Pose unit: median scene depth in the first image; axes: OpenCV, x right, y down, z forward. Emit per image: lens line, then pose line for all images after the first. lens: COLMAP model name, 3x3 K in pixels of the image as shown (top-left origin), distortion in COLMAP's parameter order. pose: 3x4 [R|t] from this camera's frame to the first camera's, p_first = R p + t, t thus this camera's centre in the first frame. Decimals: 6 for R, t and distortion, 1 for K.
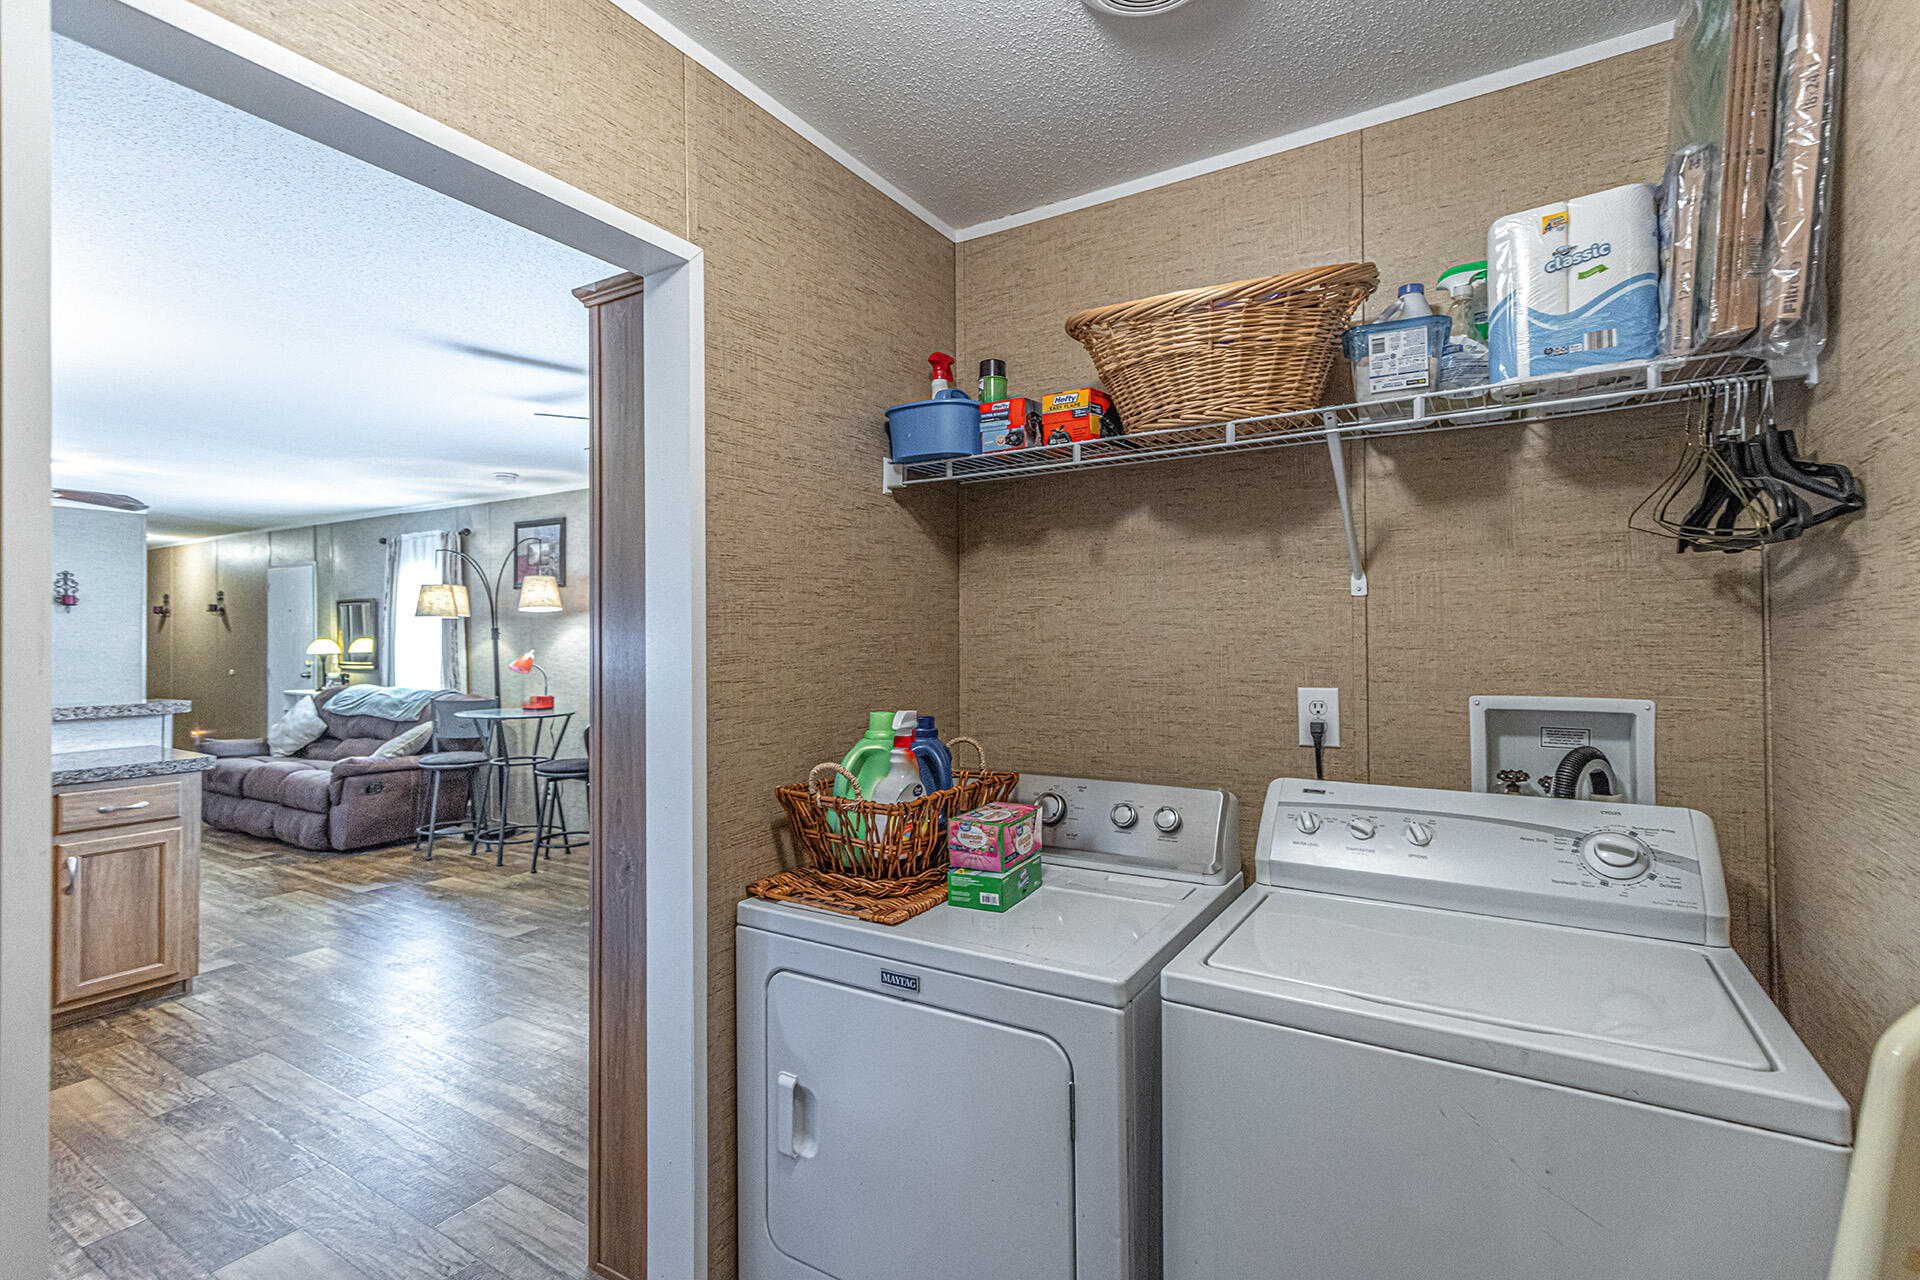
lens RADIAL K [[903.6, 0, 959.5], [0, 903.6, 635.7], [0, 0, 1]] dist [0.002185, 0.000005]
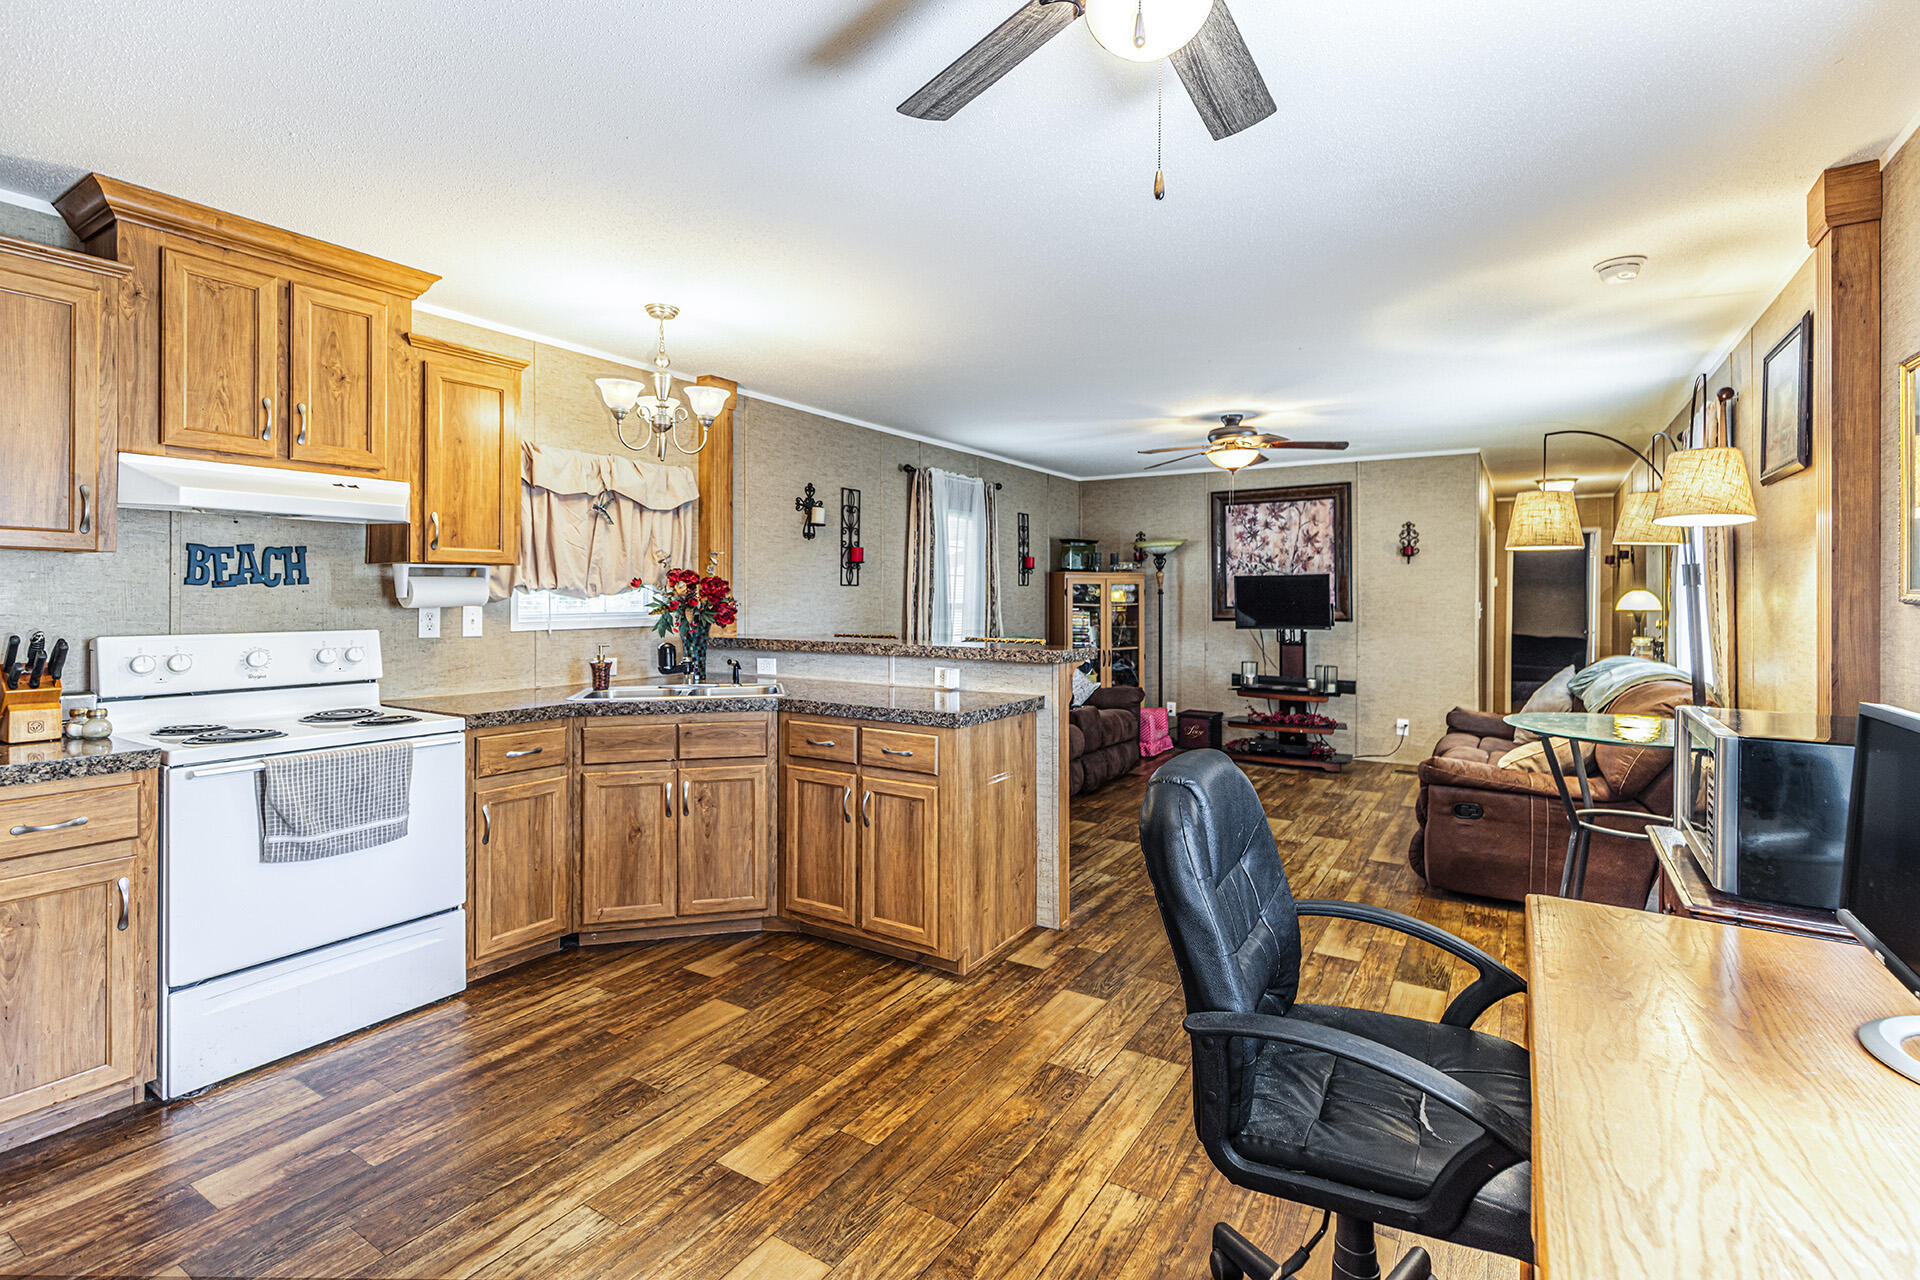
lens RADIAL K [[903.6, 0, 952.2], [0, 903.6, 594.9], [0, 0, 1]] dist [0.002185, 0.000005]
pose [[-0.011041, 0.001255, -0.999938, 0.032294], [-0.006436, 0.999978, 0.001326, 0.022924], [0.999918, 0.006450, -0.011033, 1.070368]]
